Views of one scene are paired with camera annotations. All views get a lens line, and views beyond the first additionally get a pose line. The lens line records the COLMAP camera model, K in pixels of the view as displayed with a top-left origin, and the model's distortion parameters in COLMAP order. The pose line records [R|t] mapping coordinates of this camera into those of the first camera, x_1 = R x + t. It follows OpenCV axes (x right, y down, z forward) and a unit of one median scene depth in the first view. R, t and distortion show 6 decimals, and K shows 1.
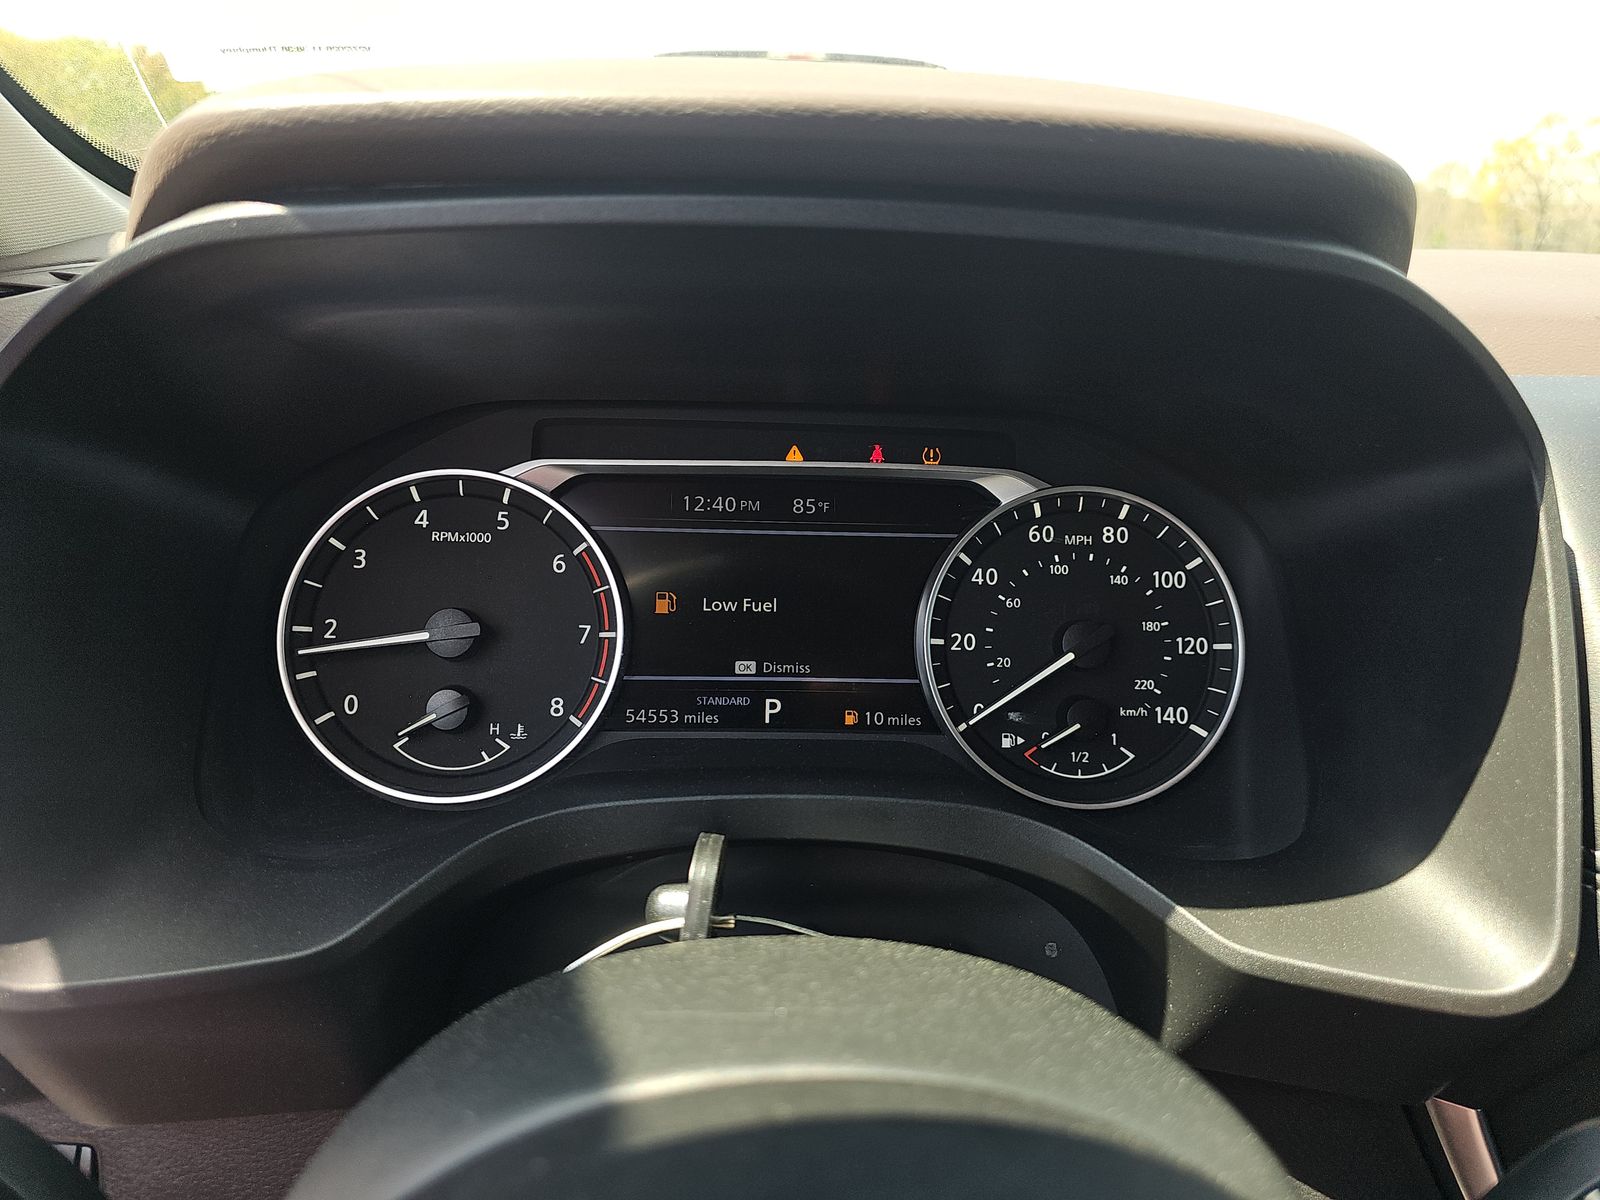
lens RADIAL K [[1086.1, 0, 805.1], [0, 1086.1, 575.4], [0, 0, 1]] dist [0.006488, -0.028239]
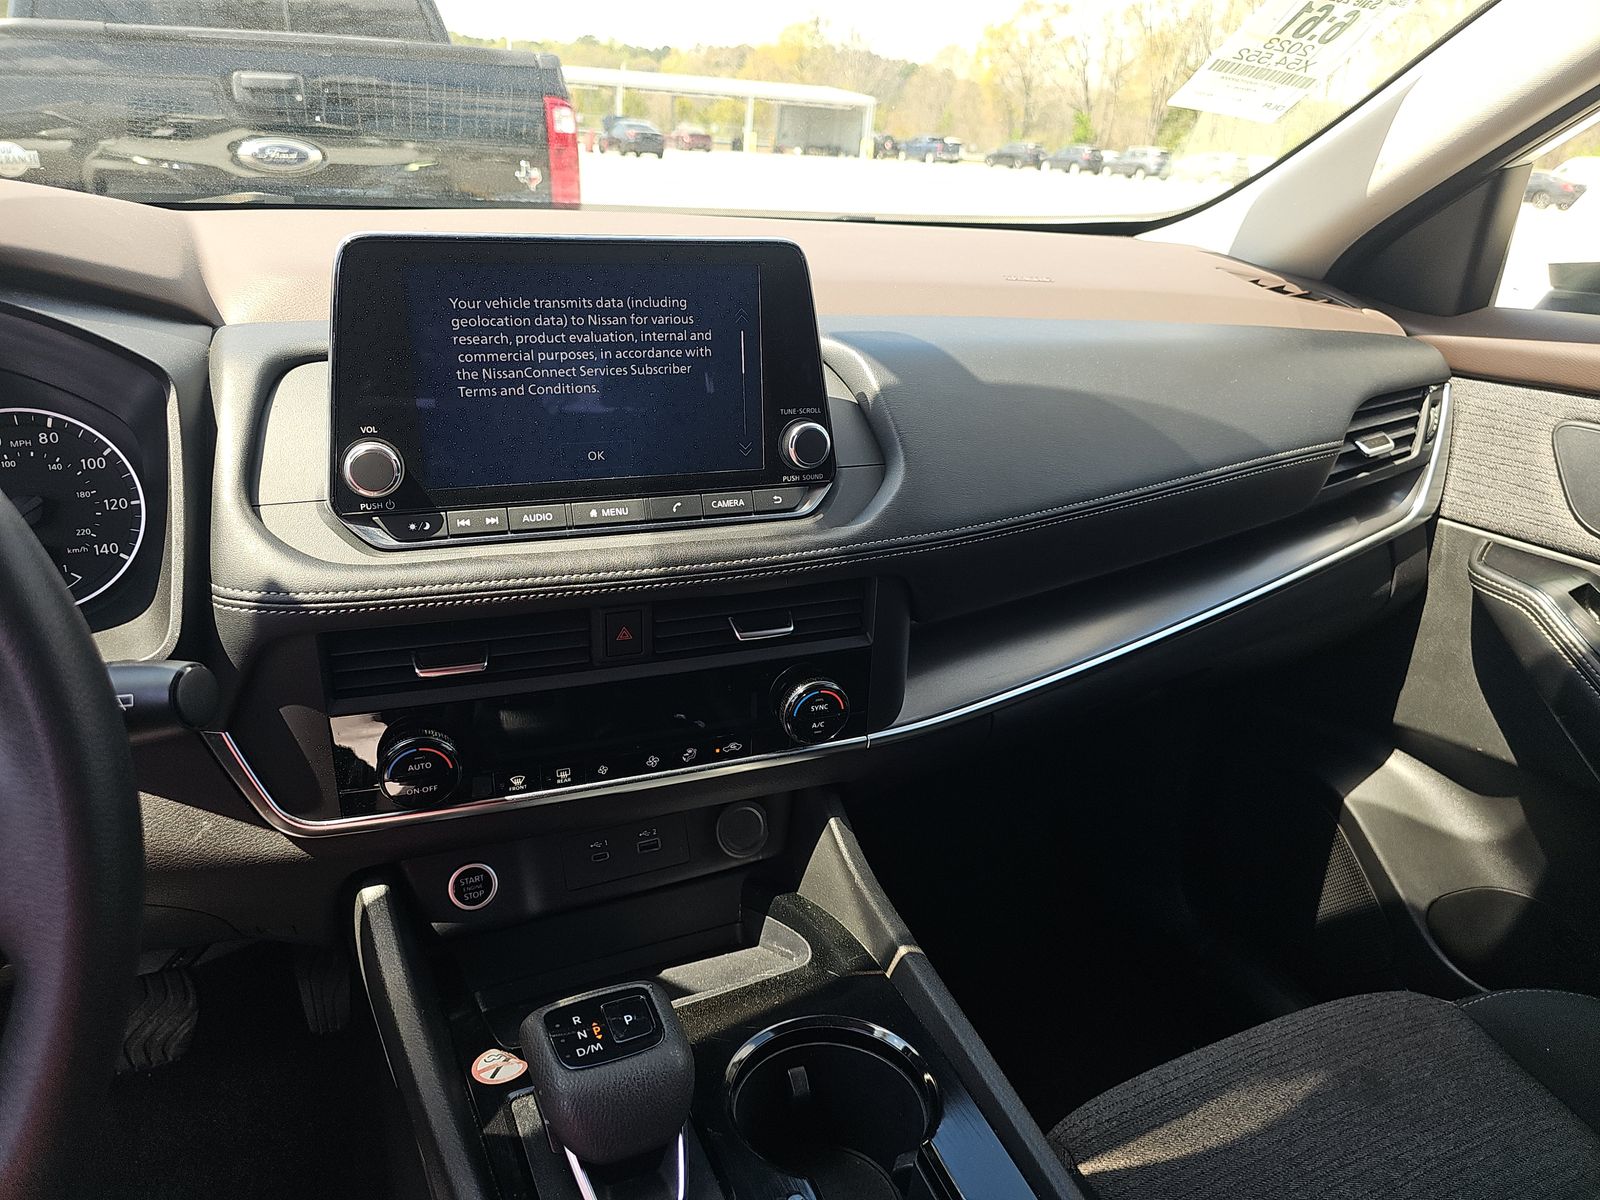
lens RADIAL K [[1066.9, 0, 800.0], [0, 1066.9, 600.0], [0, 0, 1]] dist [0.010152, -0.004316]
pose [[0.929287, -0.137321, 0.342882, 0.734184], [0.092220, 0.985181, 0.144619, 0.069057], [-0.357660, -0.102772, 0.928180, -0.832126]]
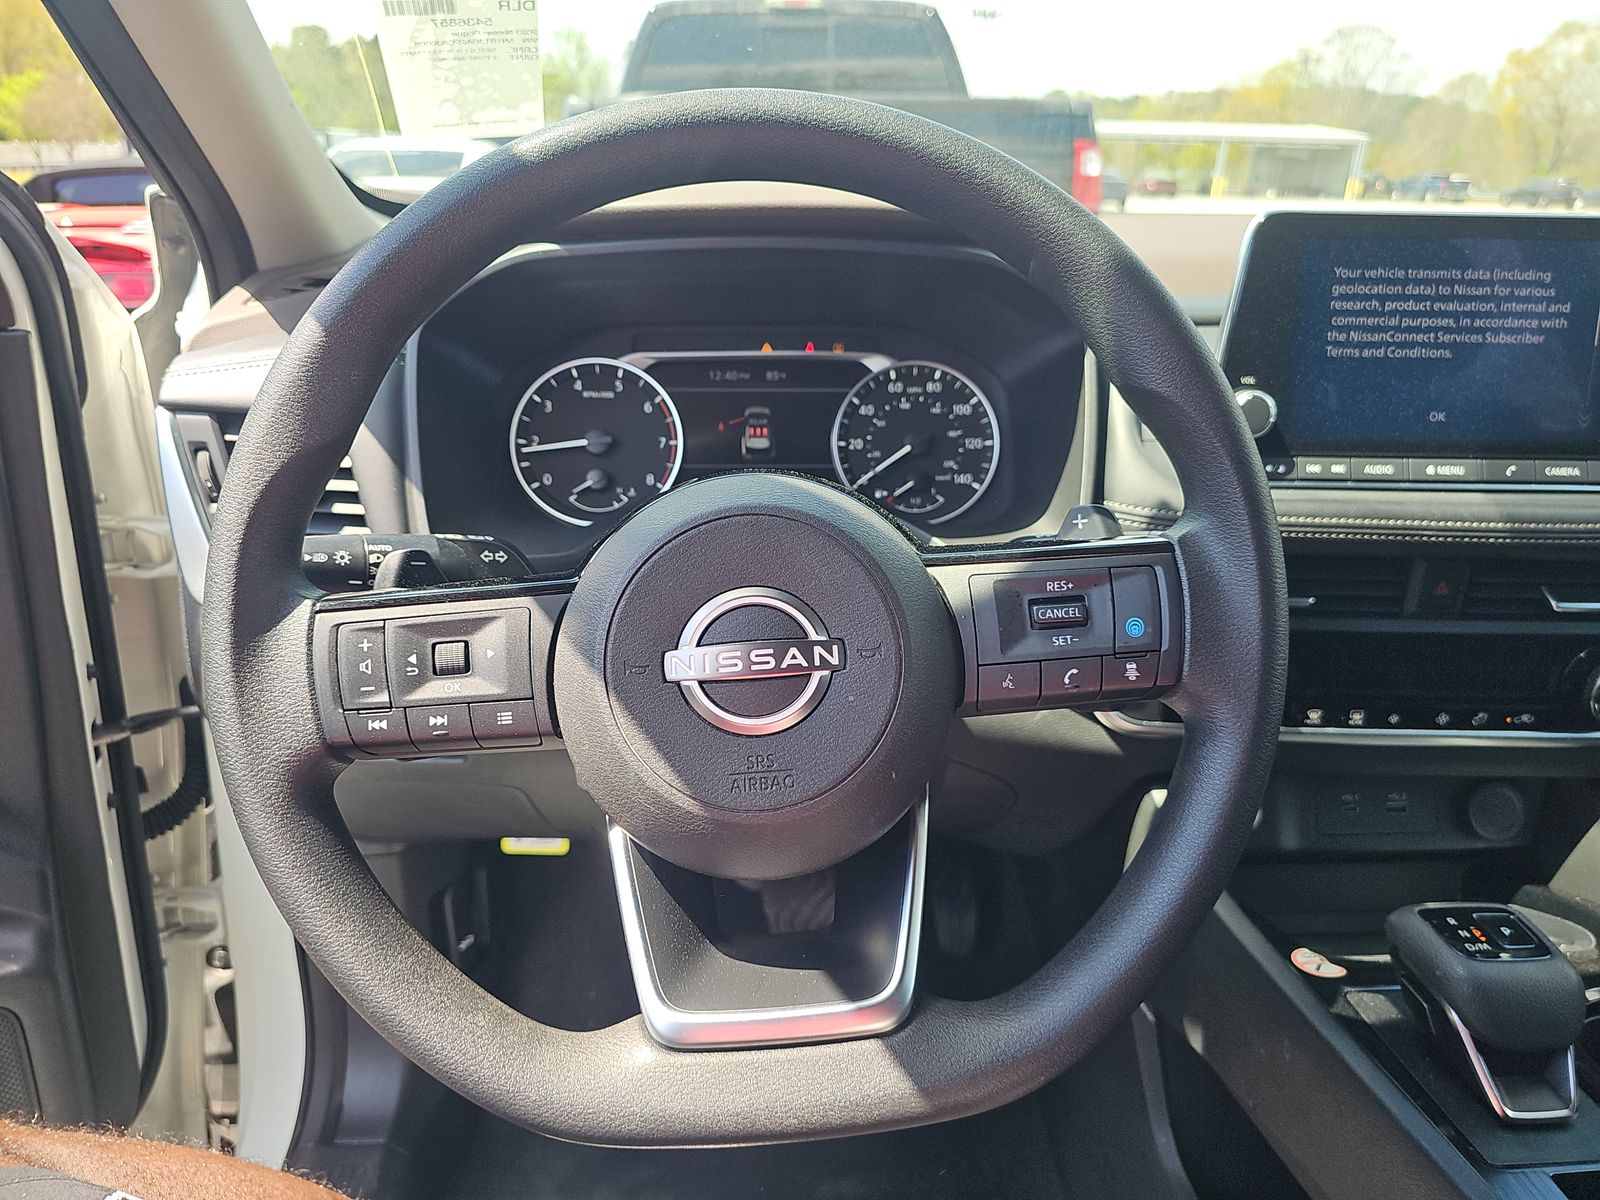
lens RADIAL K [[1086.1, 0, 805.1], [0, 1086.1, 575.4], [0, 0, 1]] dist [0.006488, -0.028239]
pose [[0.999693, -0.021343, -0.012554, 0.074687], [0.022025, 0.998138, 0.056879, 0.184314], [0.011317, -0.057139, 0.998302, -0.960842]]
